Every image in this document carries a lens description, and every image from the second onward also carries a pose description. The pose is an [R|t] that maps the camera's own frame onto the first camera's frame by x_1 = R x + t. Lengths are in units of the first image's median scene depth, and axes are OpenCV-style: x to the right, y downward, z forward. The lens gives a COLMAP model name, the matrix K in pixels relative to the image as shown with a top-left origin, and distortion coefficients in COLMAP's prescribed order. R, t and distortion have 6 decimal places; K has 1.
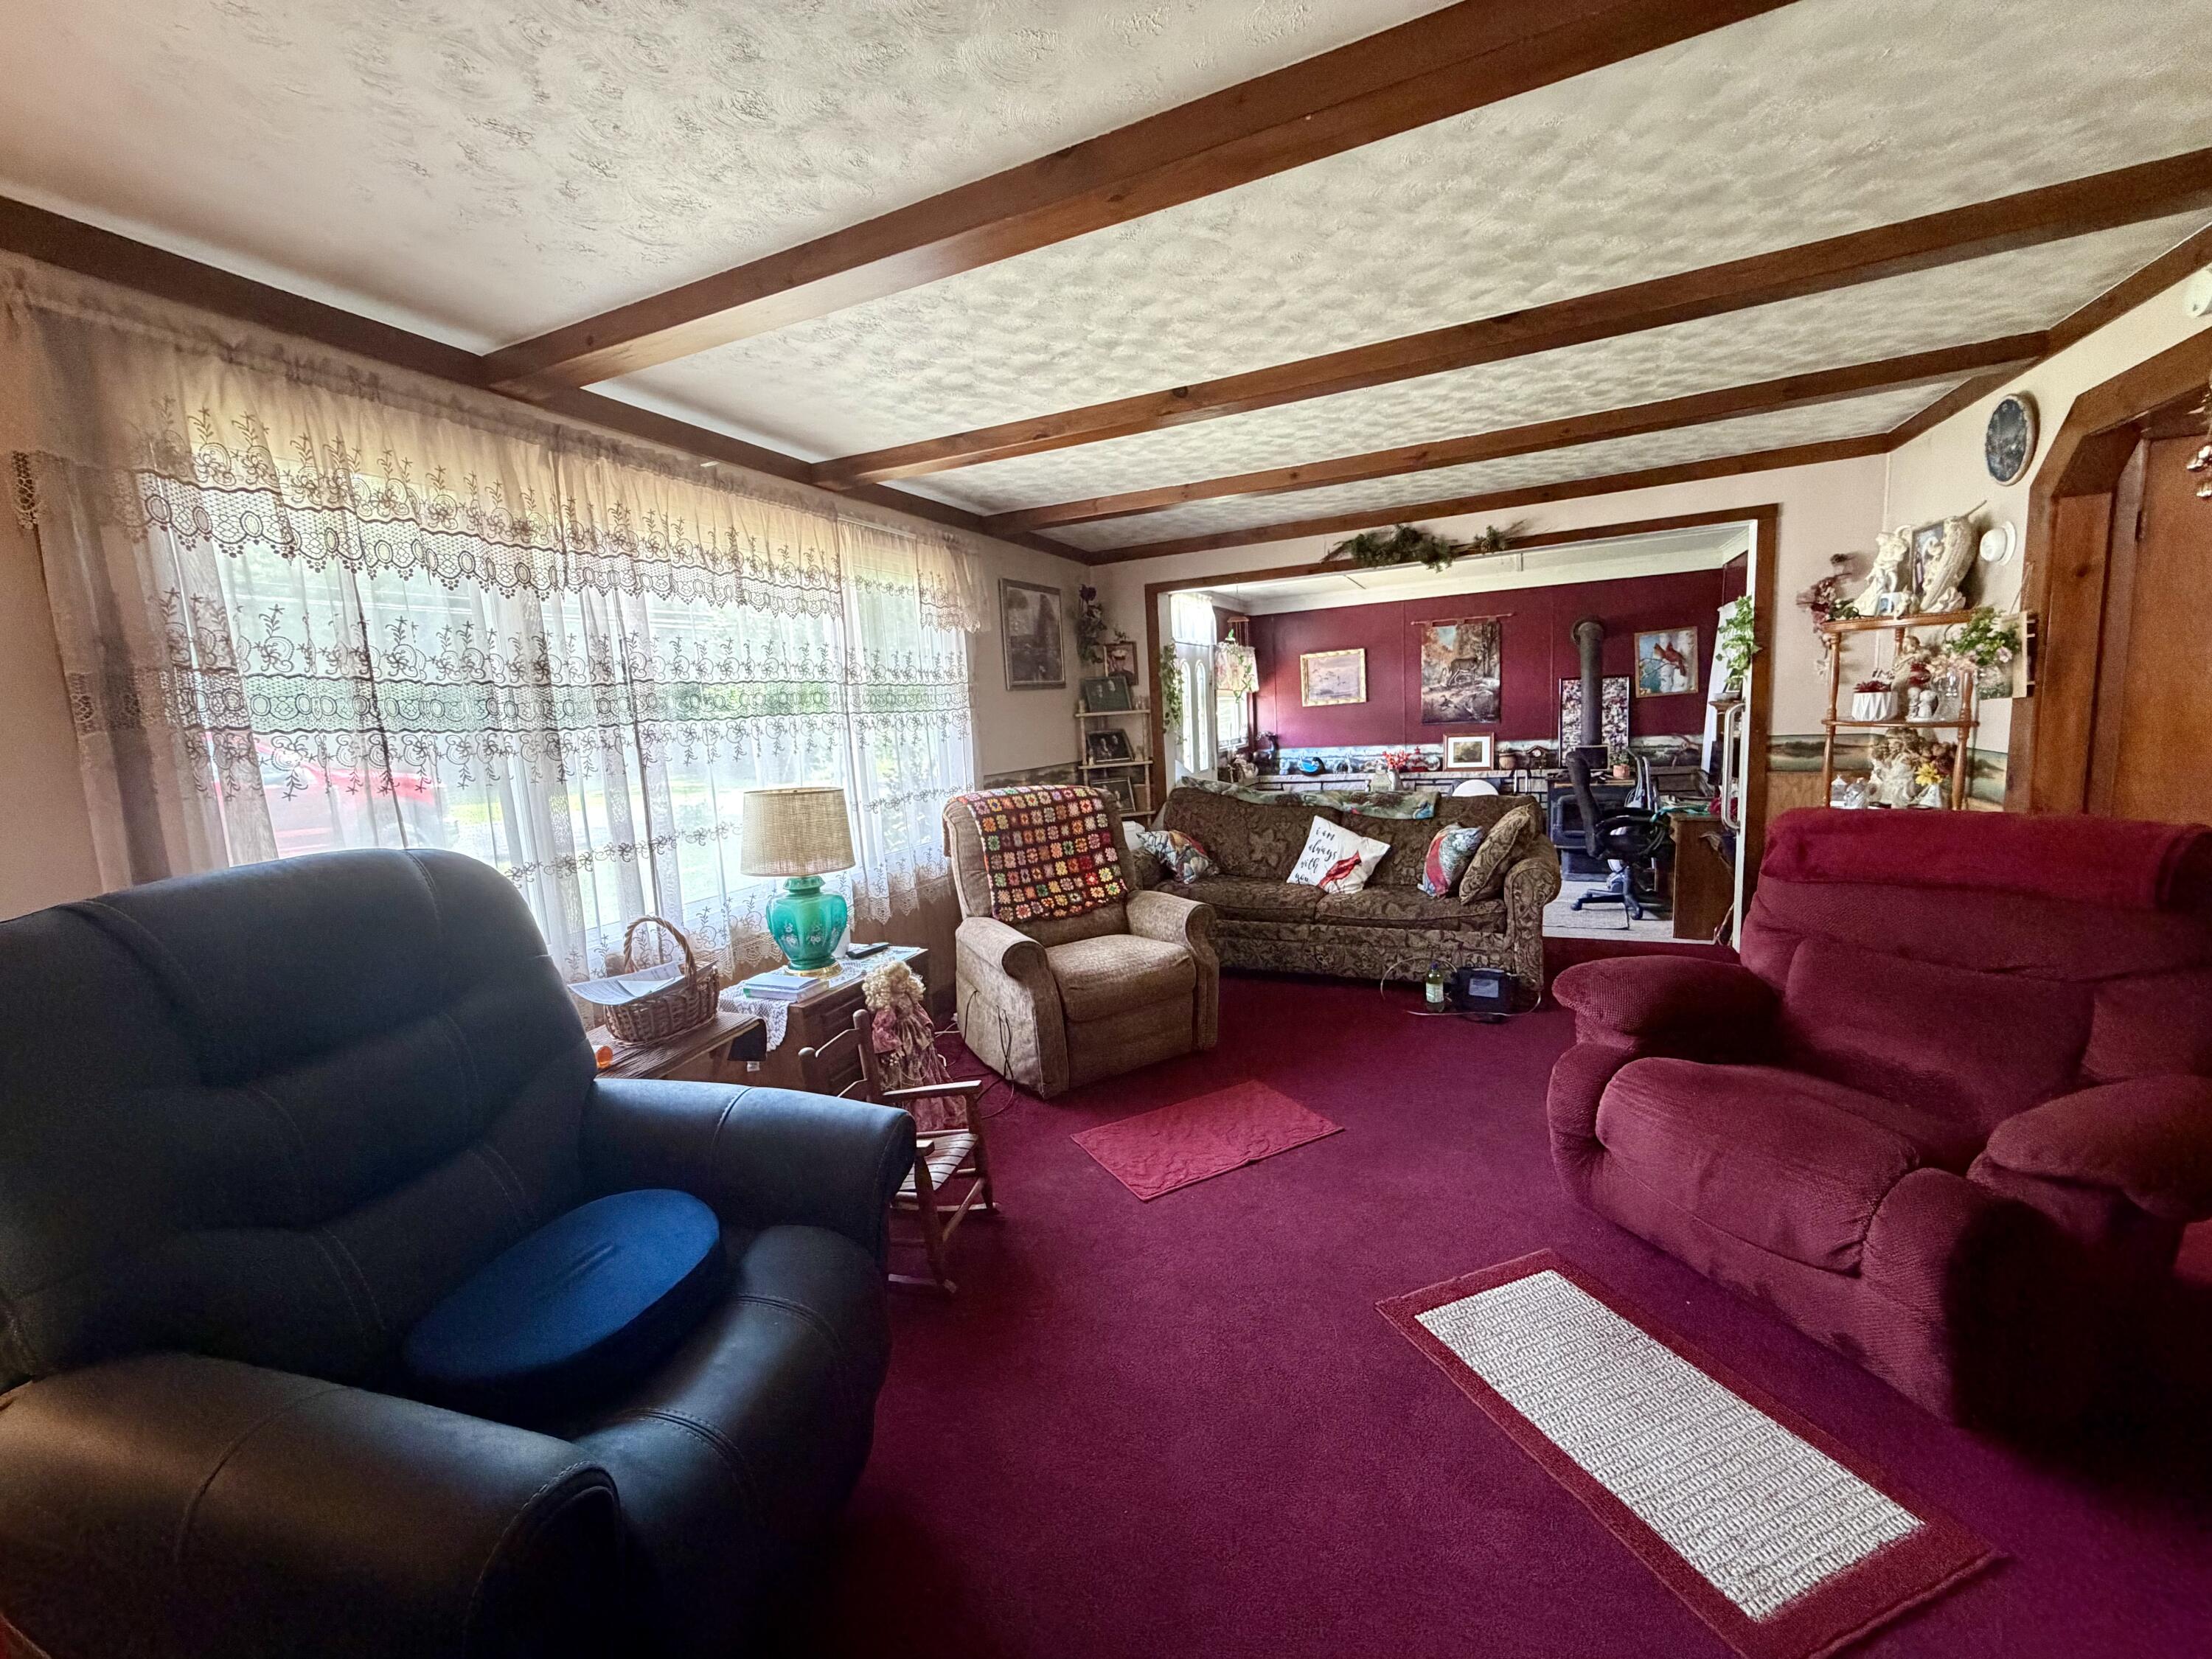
lens RADIAL K [[886.9, 0, 1101.5], [0, 886.9, 831.8], [0, 0, 1]] dist [0.000940, -0.000110]
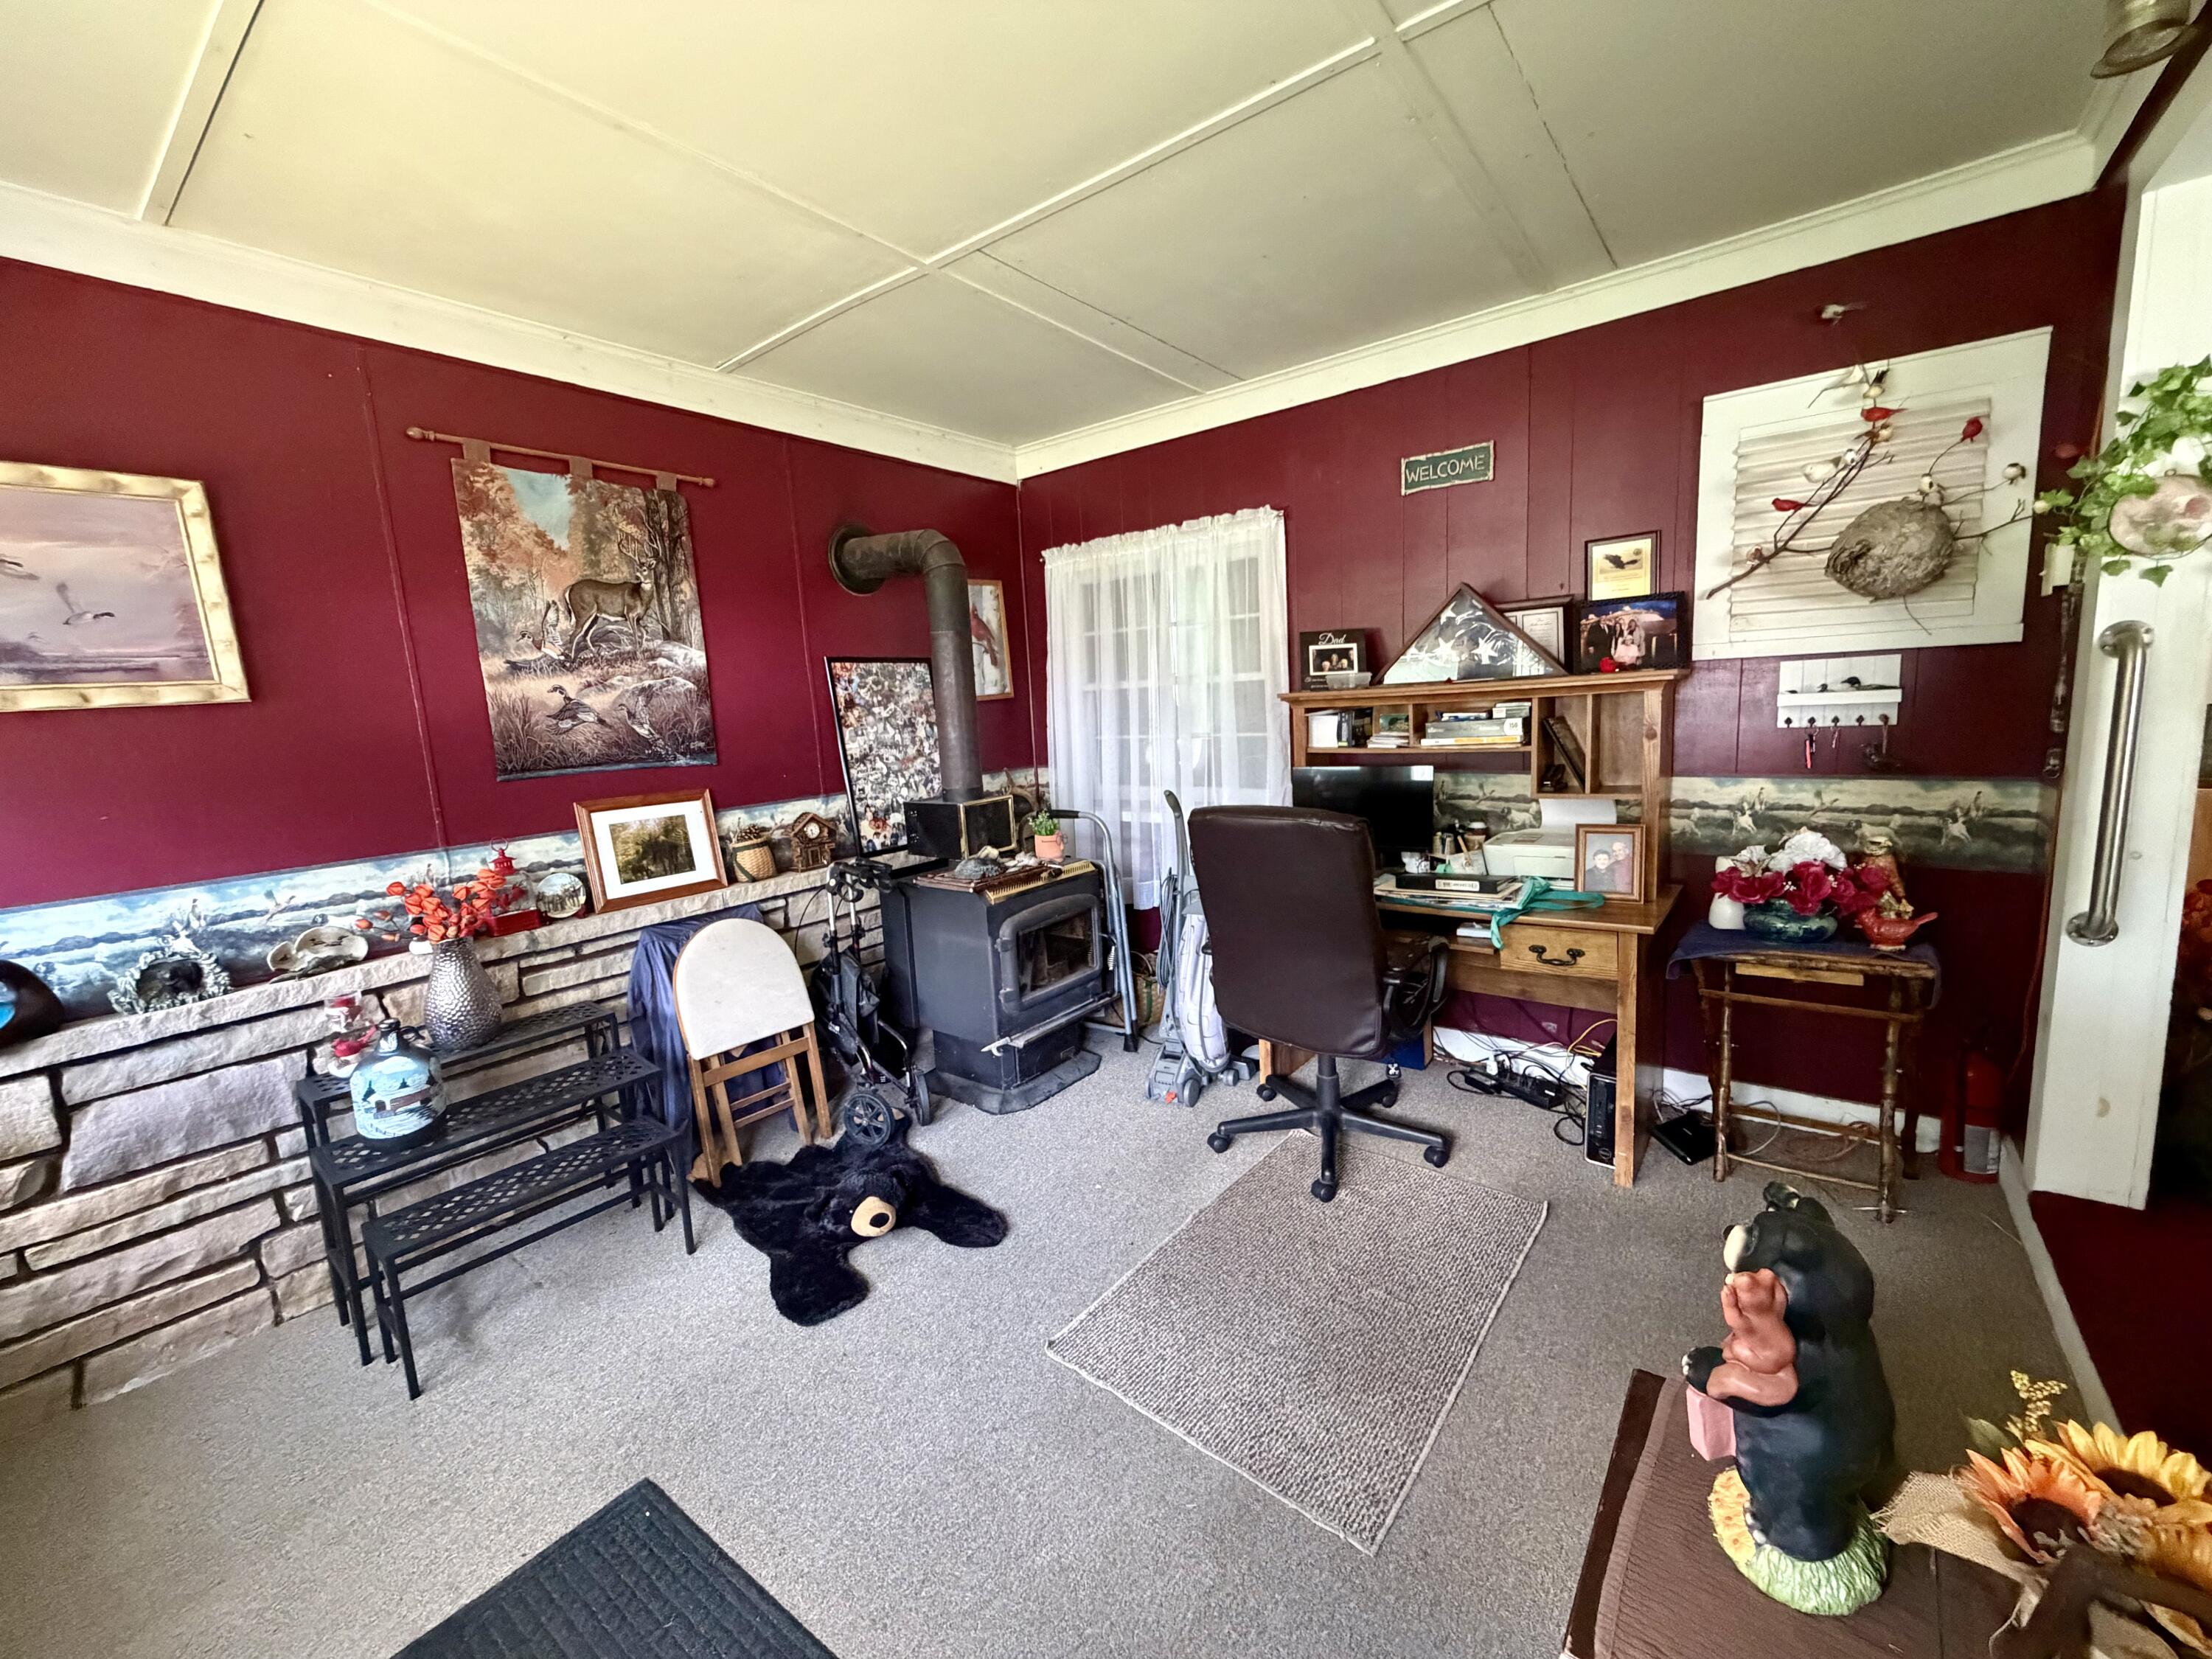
lens RADIAL K [[886.9, 0, 1103.6], [0, 886.9, 830.1], [0, 0, 1]] dist [0.000940, -0.000110]
pose [[0.211081, -0.100118, 0.972328, 0.116645], [0.170021, 0.983338, 0.064342, -0.098902], [-0.962568, 0.151735, 0.224586, 0.826970]]
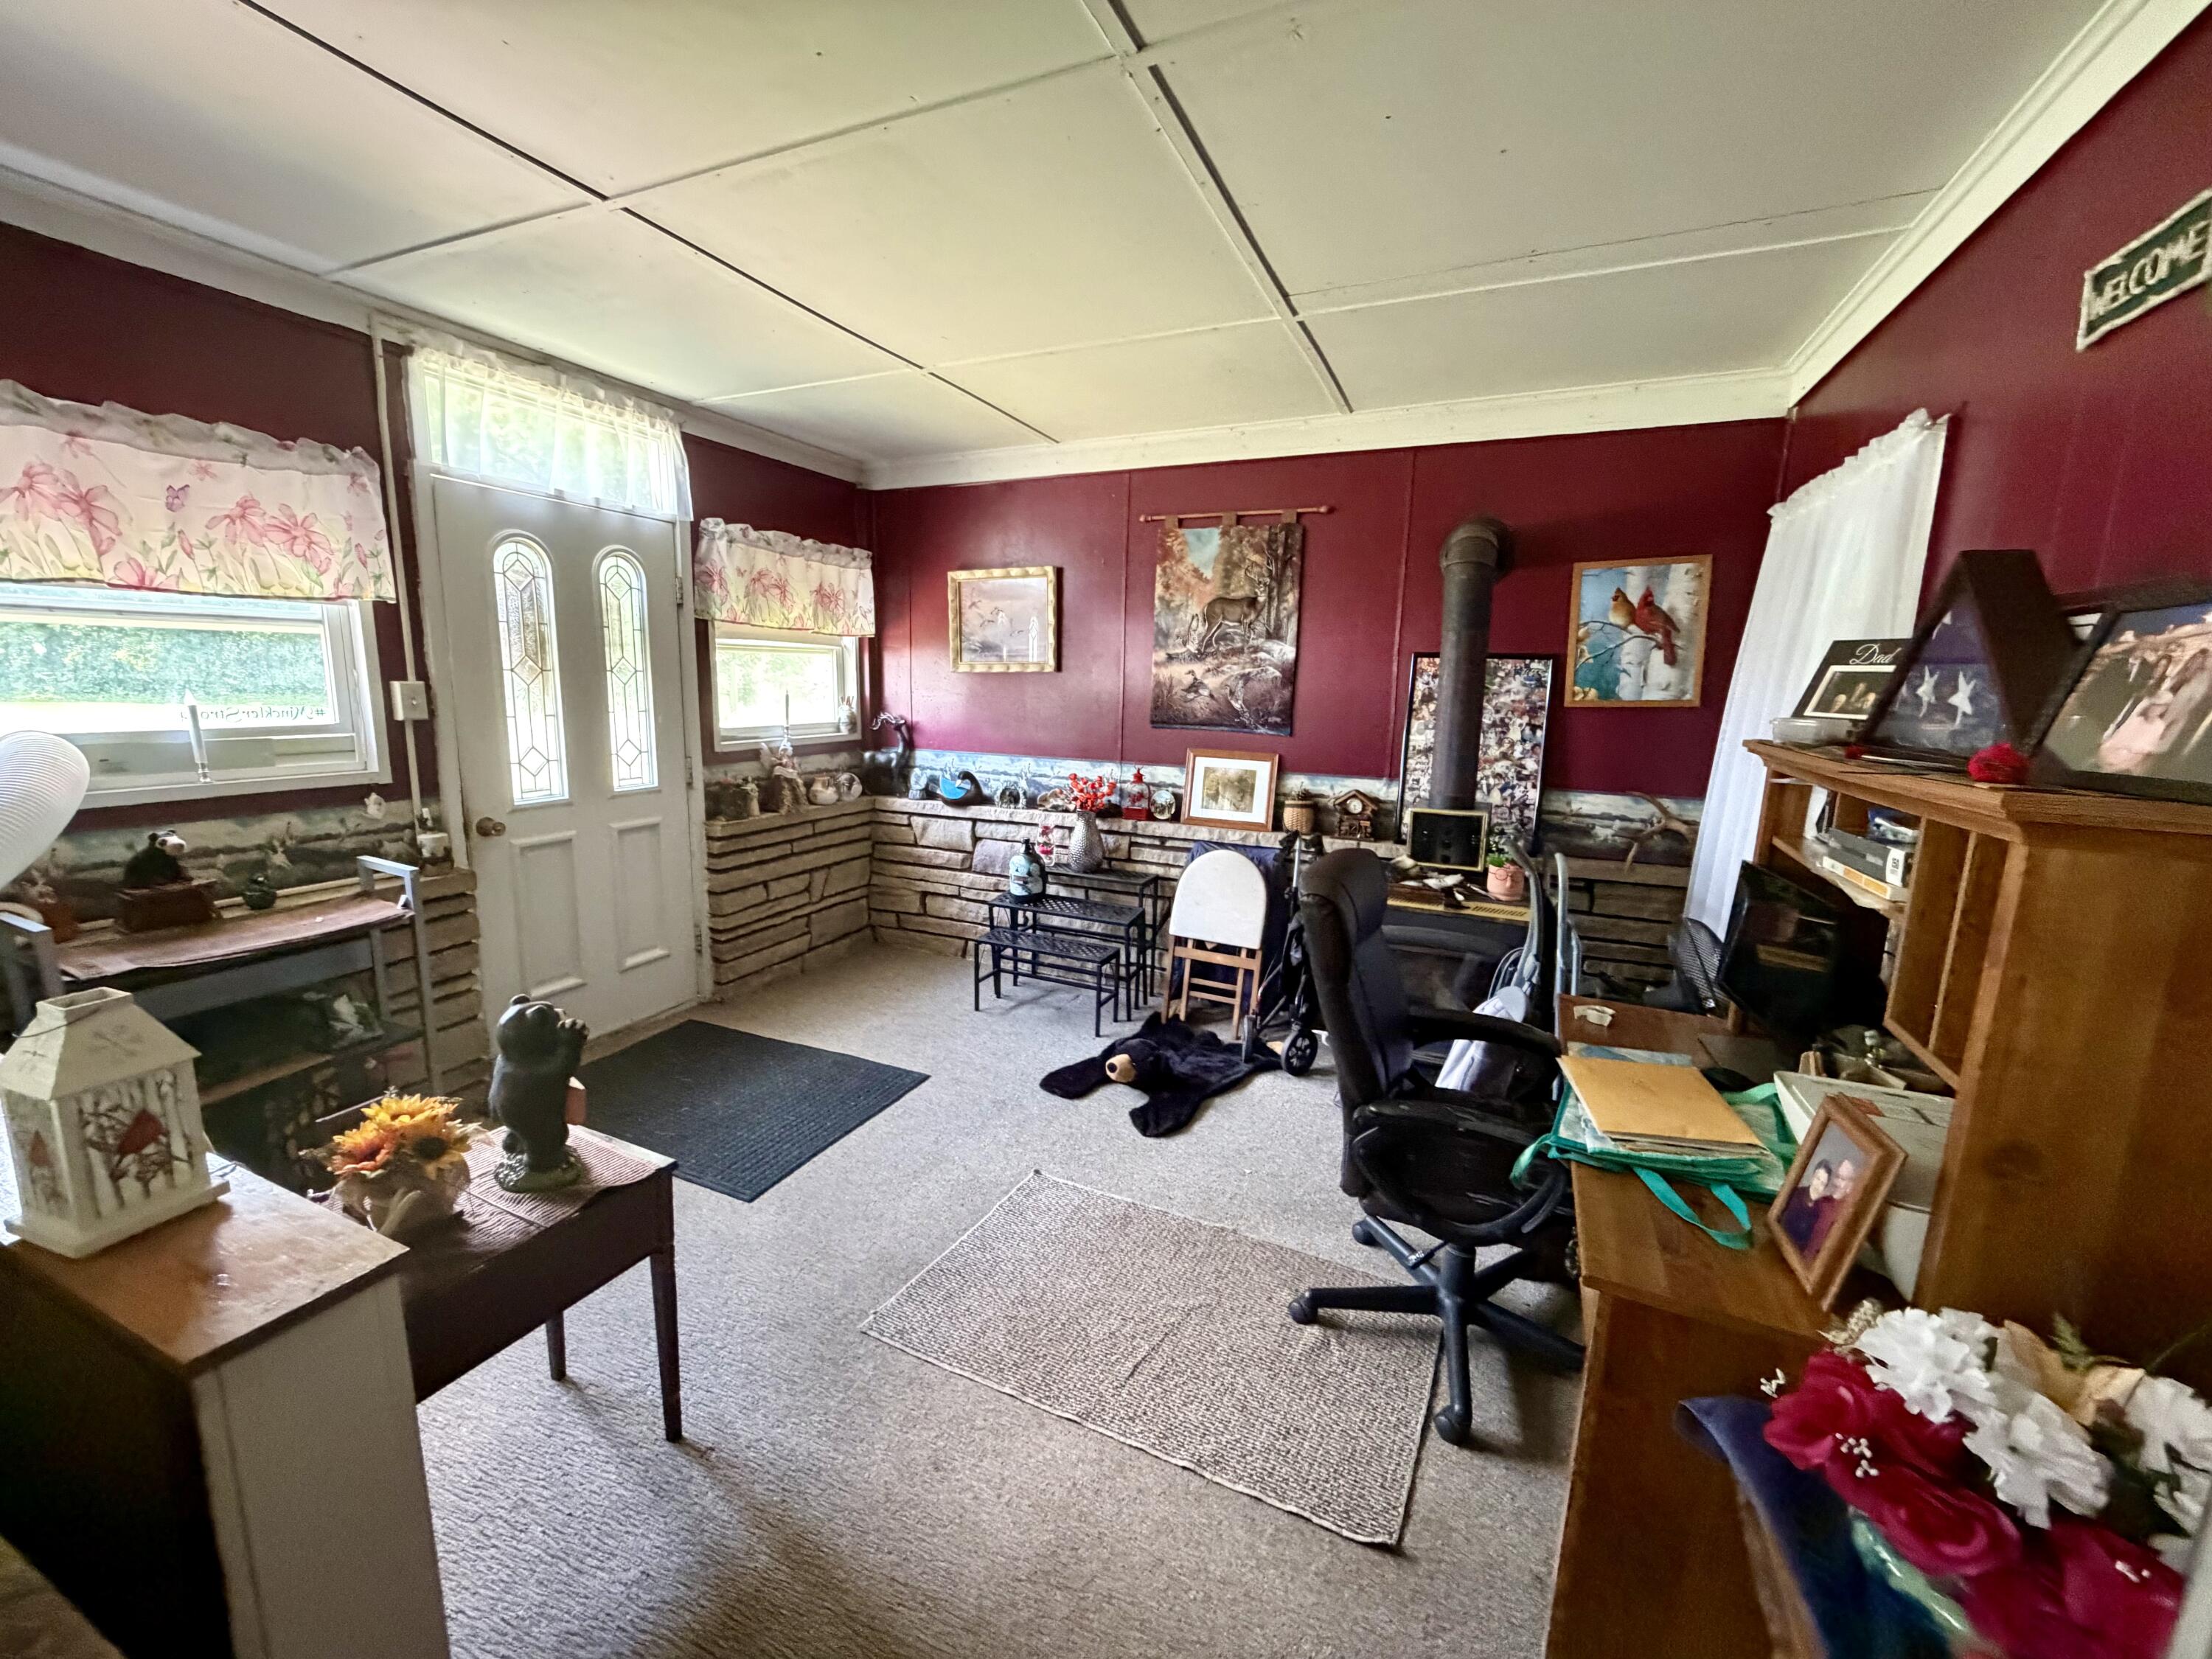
lens RADIAL K [[886.9, 0, 1099.1], [0, 886.9, 832.3], [0, 0, 1]] dist [0.000940, -0.000110]
pose [[0.996793, 0.072941, 0.032927, 0.362305], [-0.074271, 0.996389, 0.041149, -0.089824], [-0.029807, -0.043463, 0.998610, 0.561633]]
